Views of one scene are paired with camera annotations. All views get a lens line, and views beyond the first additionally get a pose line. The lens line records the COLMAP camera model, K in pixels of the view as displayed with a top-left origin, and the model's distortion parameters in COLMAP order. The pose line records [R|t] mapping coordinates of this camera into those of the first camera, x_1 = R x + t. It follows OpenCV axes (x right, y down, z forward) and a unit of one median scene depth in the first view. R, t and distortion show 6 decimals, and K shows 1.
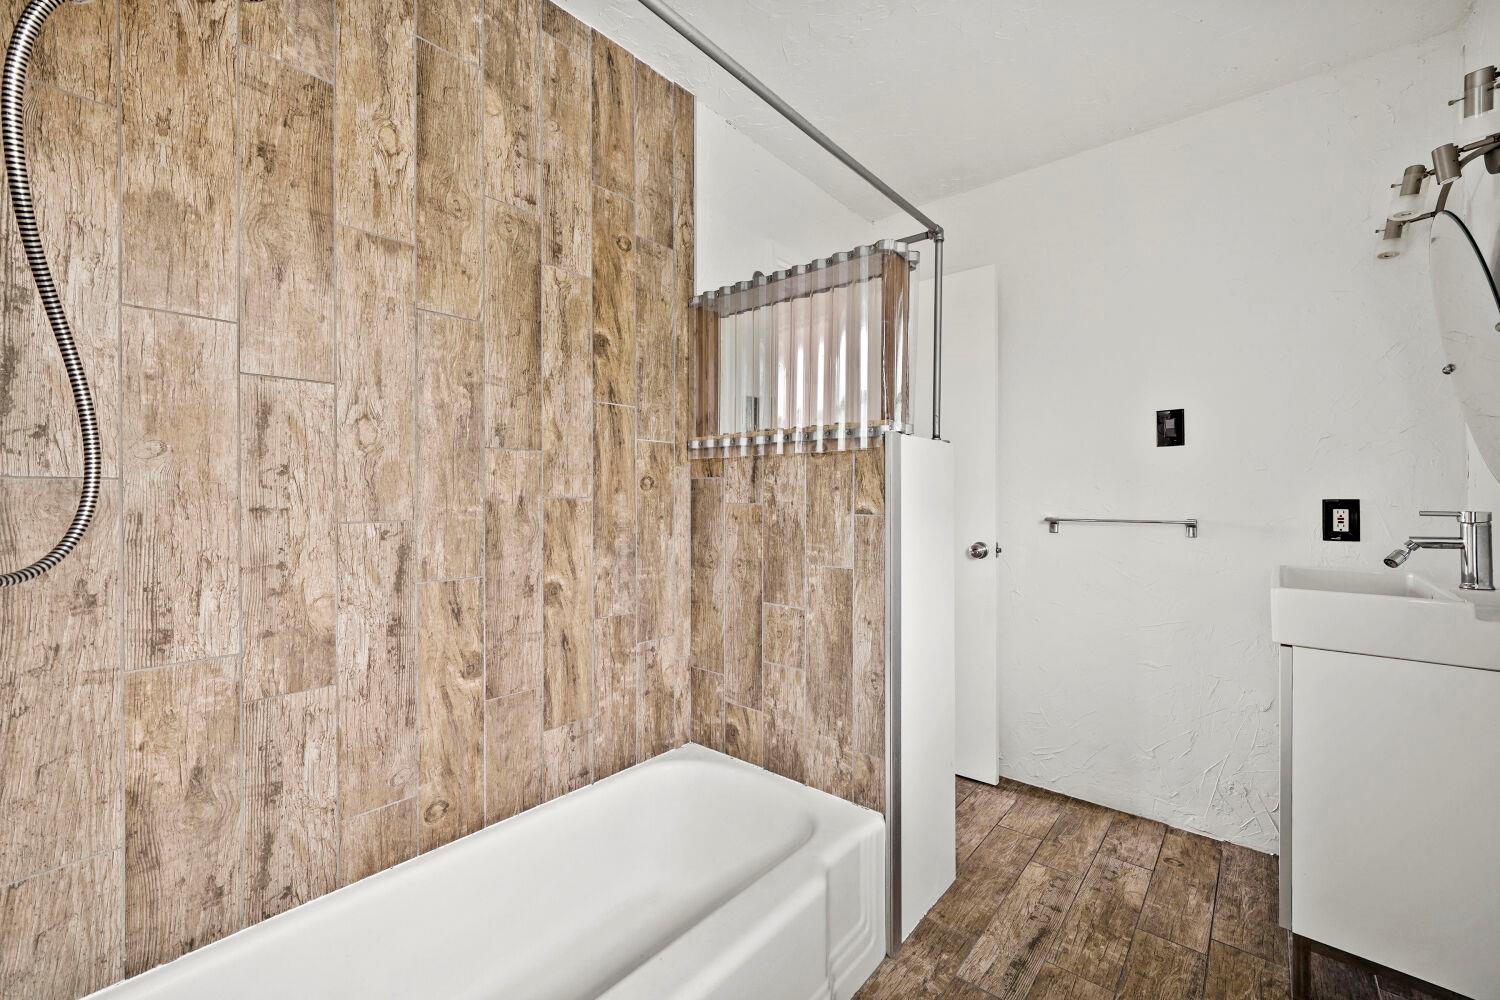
lens RADIAL K [[605.4, 0, 753.0], [0, 605.4, 495.8], [0, 0, 1]] dist [-0.004009, 0.000024]
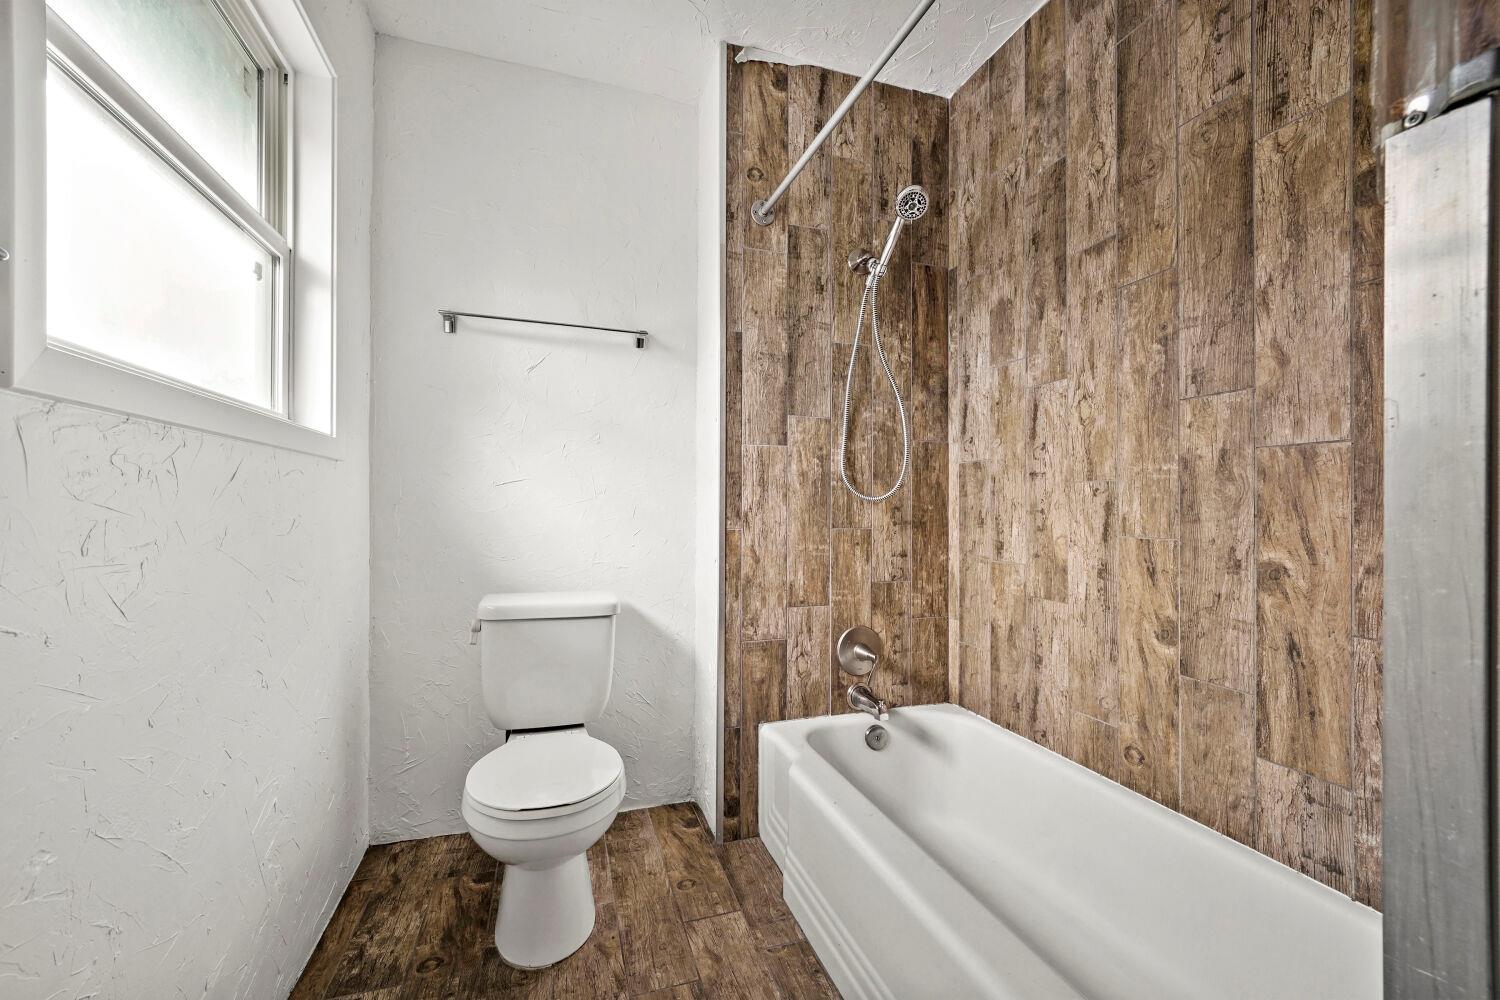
lens RADIAL K [[605.4, 0, 752.9], [0, 605.4, 506.6], [0, 0, 1]] dist [-0.004009, 0.000024]
pose [[-0.513178, -0.000724, -0.858282, 0.698172], [-0.001284, 0.999999, -0.000076, 0.085877], [0.858281, 0.001063, -0.513179, 0.938592]]
